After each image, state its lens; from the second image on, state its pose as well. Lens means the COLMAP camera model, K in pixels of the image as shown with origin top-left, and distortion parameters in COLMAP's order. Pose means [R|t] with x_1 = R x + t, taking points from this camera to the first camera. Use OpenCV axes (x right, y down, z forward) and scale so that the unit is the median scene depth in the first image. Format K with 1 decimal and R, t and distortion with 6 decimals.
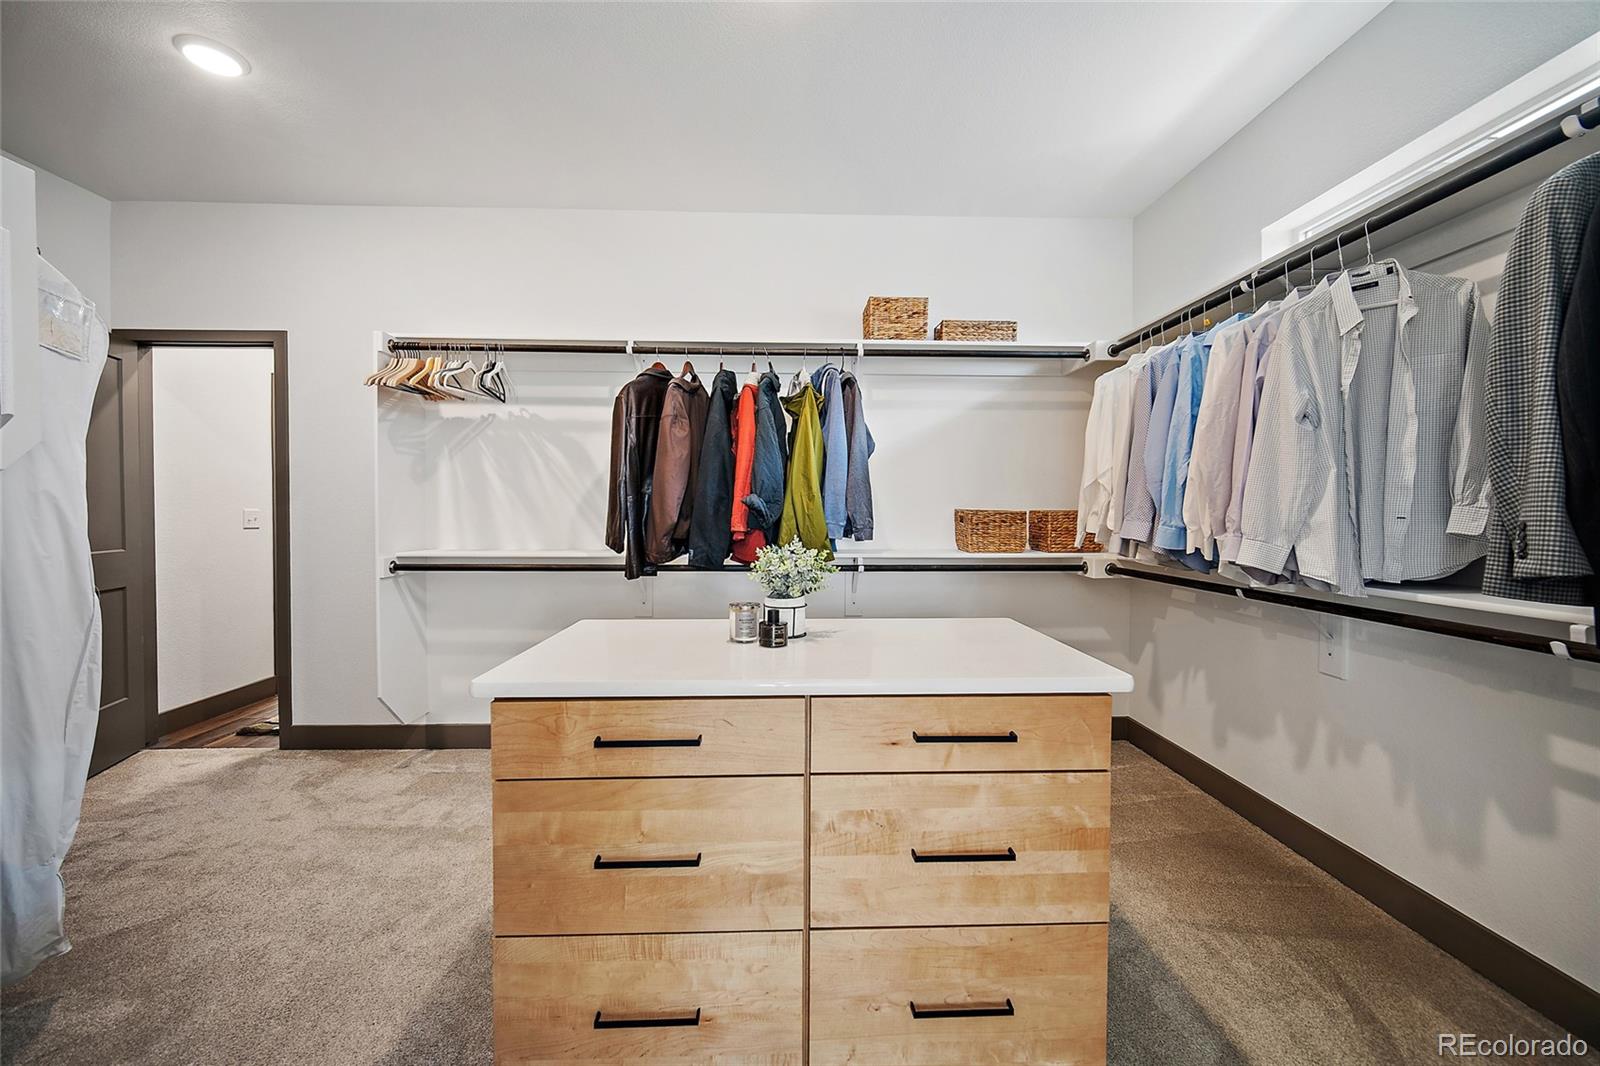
lens RADIAL K [[642.8, 0, 802.7], [0, 642.8, 541.0], [0, 0, 1]] dist [0.002255, 0.000405]
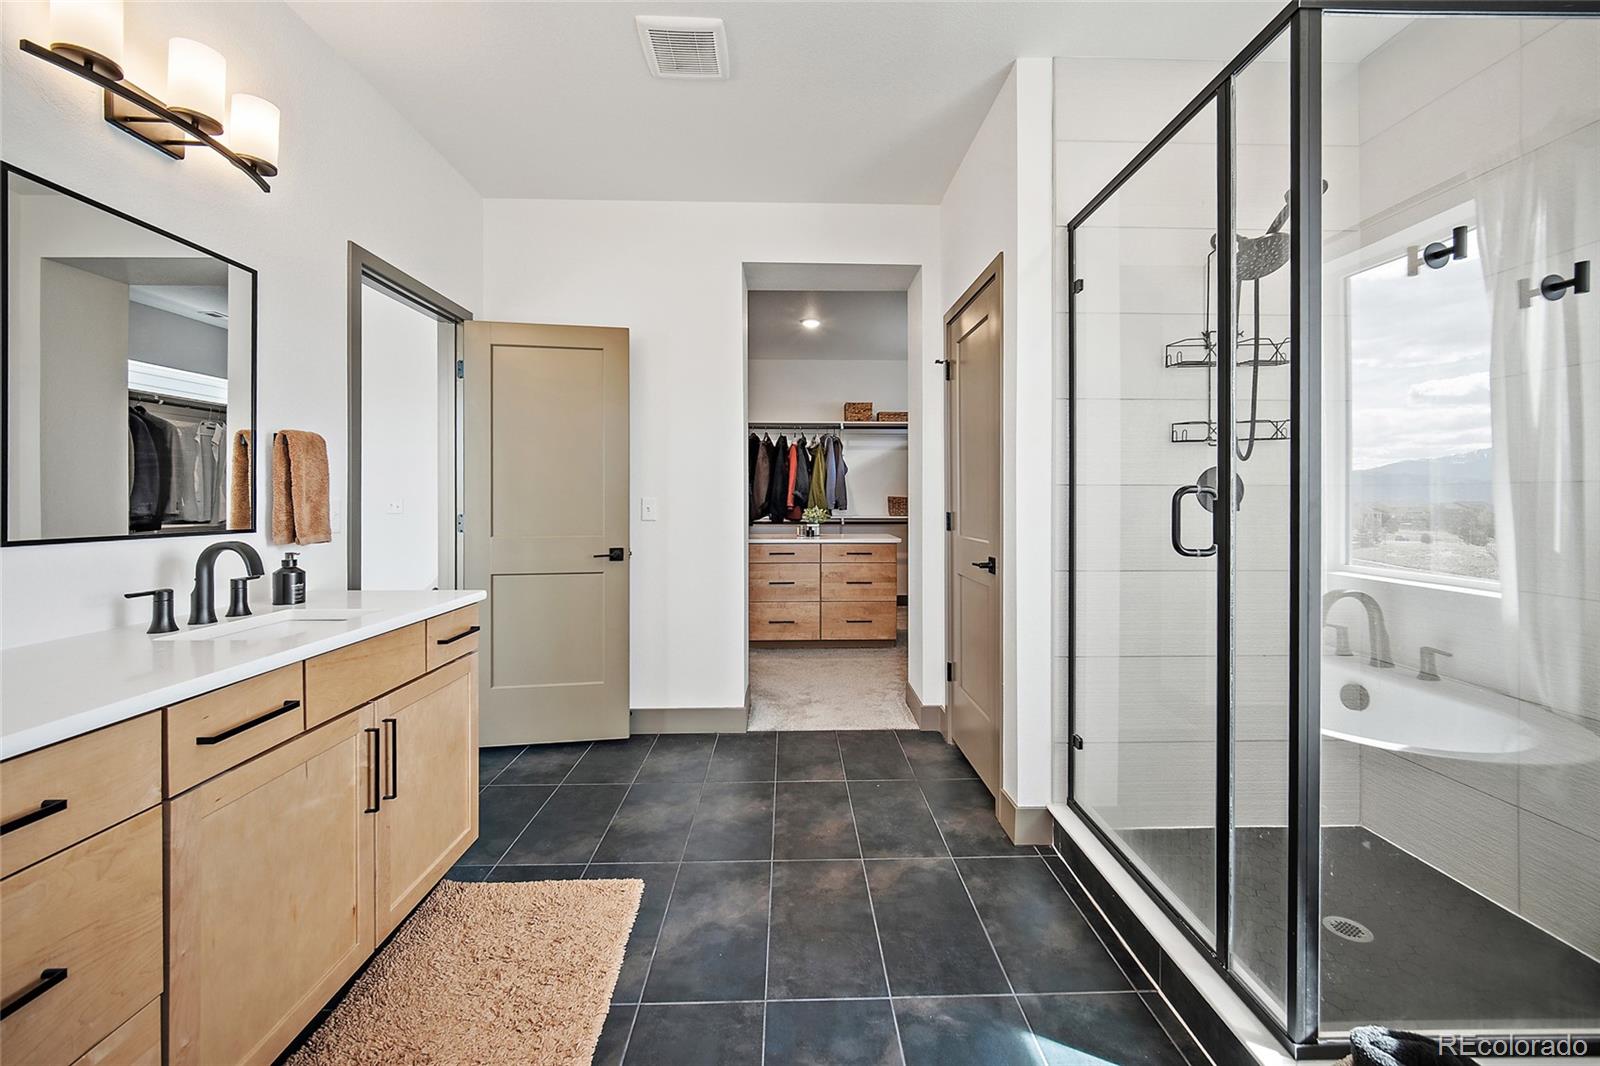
lens RADIAL K [[642.8, 0, 813.2], [0, 642.8, 505.3], [0, 0, 1]] dist [0.002255, 0.000405]
pose [[0.999981, -0.003441, 0.005177, -0.024772], [0.003635, 0.999271, -0.038009, 0.067317], [-0.005043, 0.038027, 0.999264, -1.293292]]
